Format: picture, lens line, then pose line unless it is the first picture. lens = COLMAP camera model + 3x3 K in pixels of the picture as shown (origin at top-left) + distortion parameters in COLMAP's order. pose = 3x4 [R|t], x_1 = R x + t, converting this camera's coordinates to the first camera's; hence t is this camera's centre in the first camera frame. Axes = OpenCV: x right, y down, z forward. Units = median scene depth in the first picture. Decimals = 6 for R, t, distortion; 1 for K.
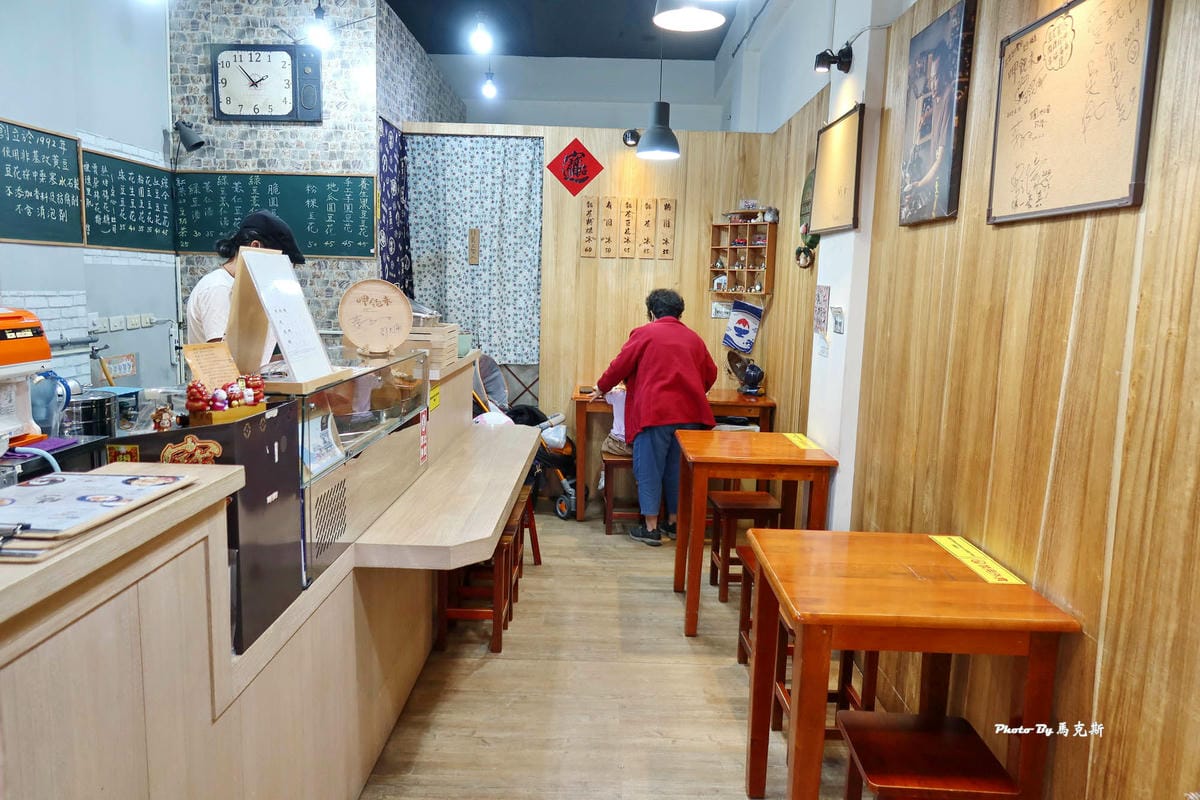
lens RADIAL K [[820.6, 0, 597.9], [0, 820.6, 398.6], [0, 0, 1]] dist [0.012652, 0.000167]
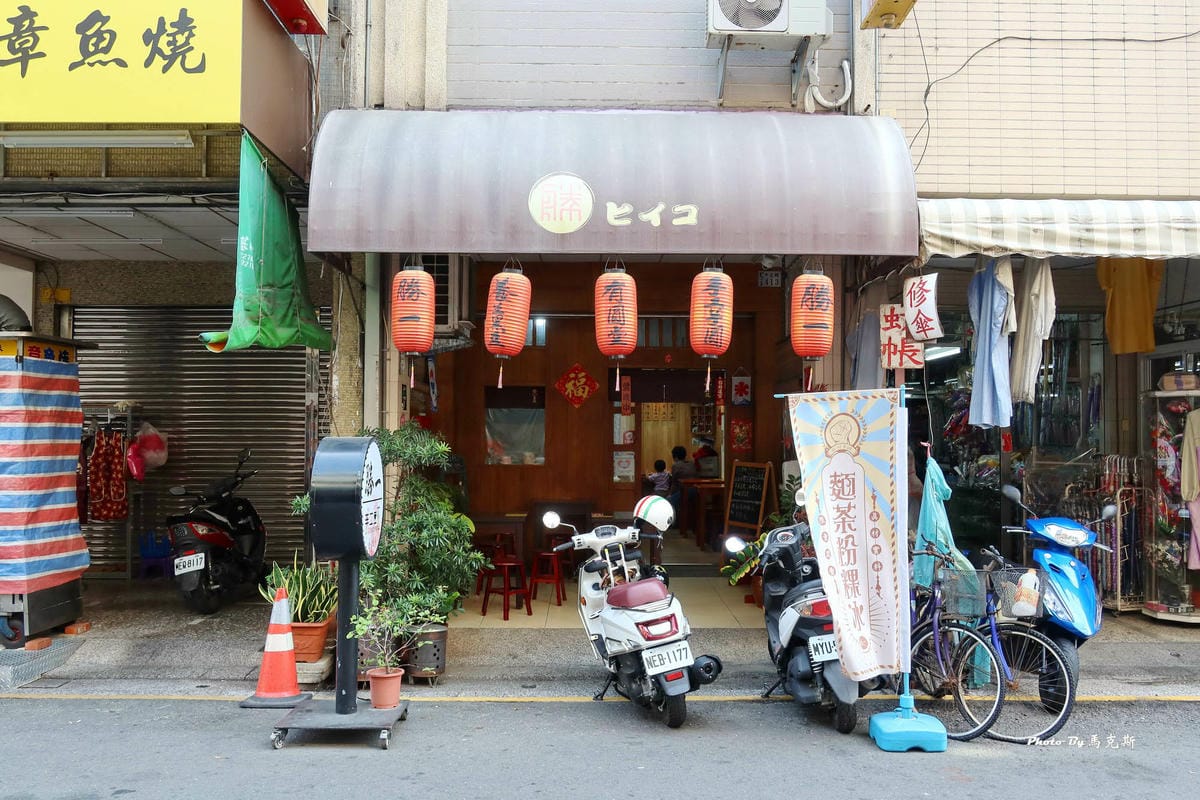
lens RADIAL K [[1057.3, 0, 603.1], [0, 1057.3, 393.6], [0, 0, 1]] dist [-0.005218, 0.007592]
pose [[0.999548, -0.023097, 0.019266, -0.181461], [0.026136, 0.983990, -0.176299, 0.299709], [-0.014886, 0.176723, 0.984148, -2.106005]]
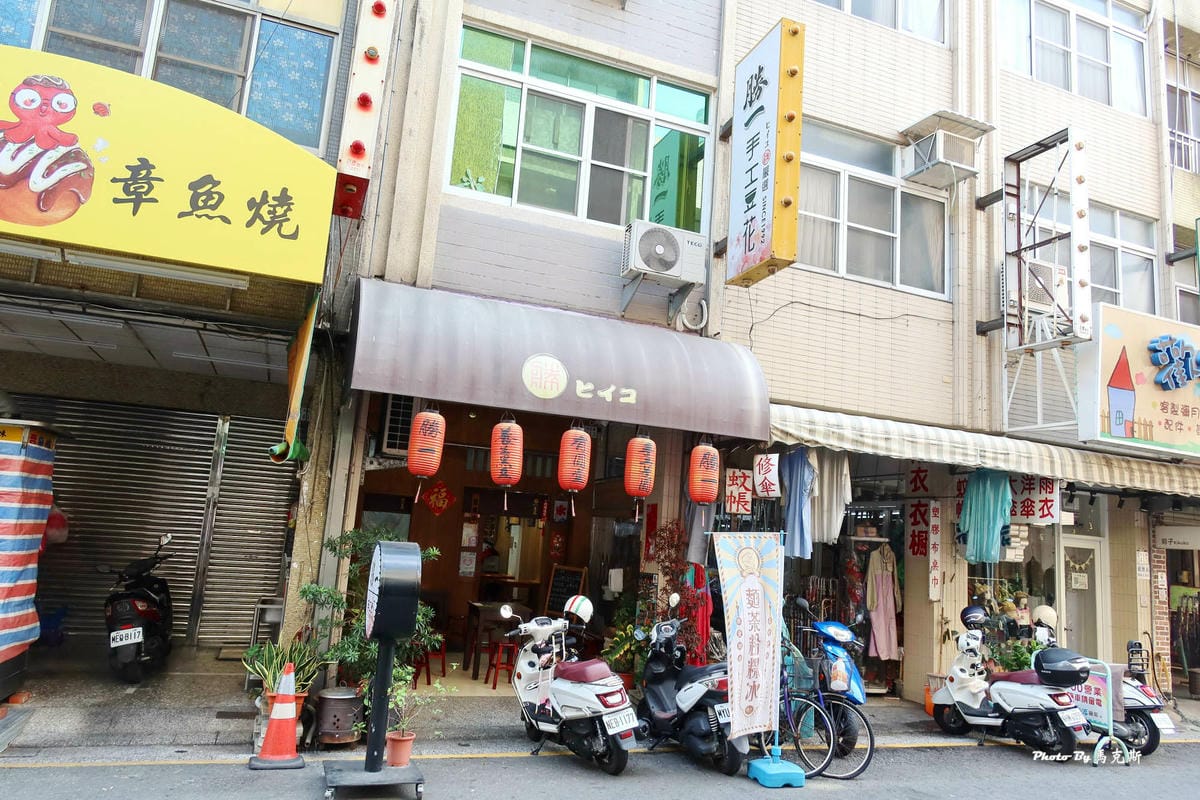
lens RADIAL K [[820.6, 0, 598.6], [0, 820.6, 402.7], [0, 0, 1]] dist [0.012652, 0.000167]
pose [[0.931646, 0.096951, 0.350195, -0.583898], [0.007211, 0.958626, -0.284576, 0.276851], [-0.363296, 0.267650, 0.892401, -2.123149]]
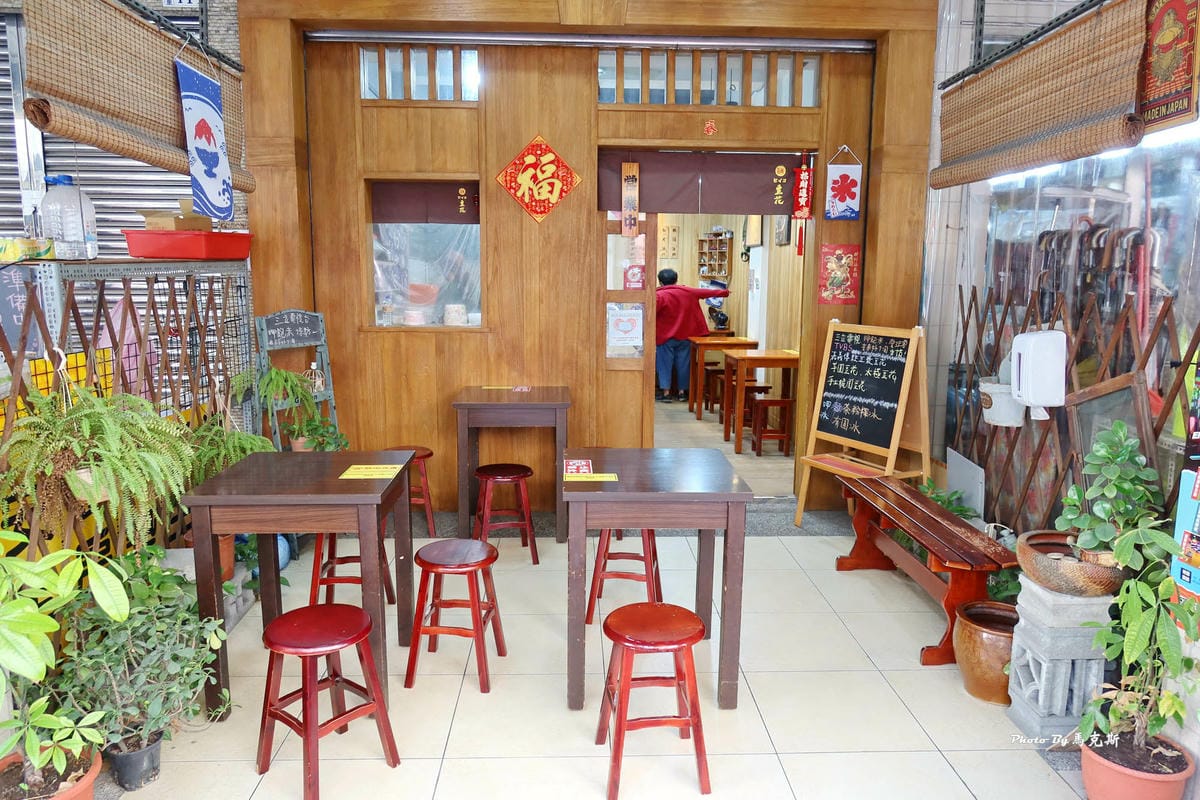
lens RADIAL K [[820.6, 0, 603.8], [0, 820.6, 394.4], [0, 0, 1]] dist [0.012652, 0.000167]
pose [[0.998810, -0.026732, 0.040788, -0.164767], [0.026732, 0.999642, 0.000527, 0.136875], [-0.040788, 0.000564, 0.999168, -0.874702]]
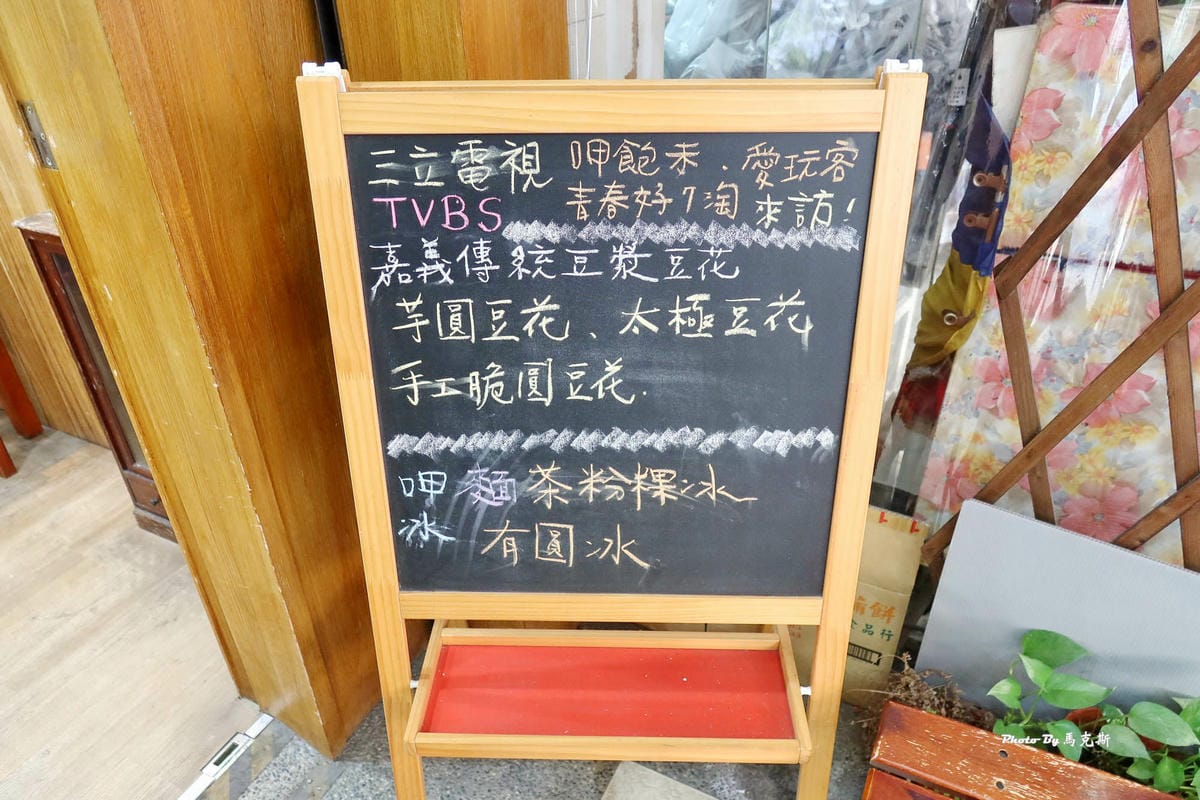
lens RADIAL K [[820.6, 0, 598.3], [0, 820.6, 398.3], [0, 0, 1]] dist [0.012652, 0.000167]
pose [[0.441728, -0.500421, 0.744617, -0.003378], [0.160098, 0.860629, 0.483412, 0.049185], [-0.882748, -0.094325, 0.460280, -0.118215]]
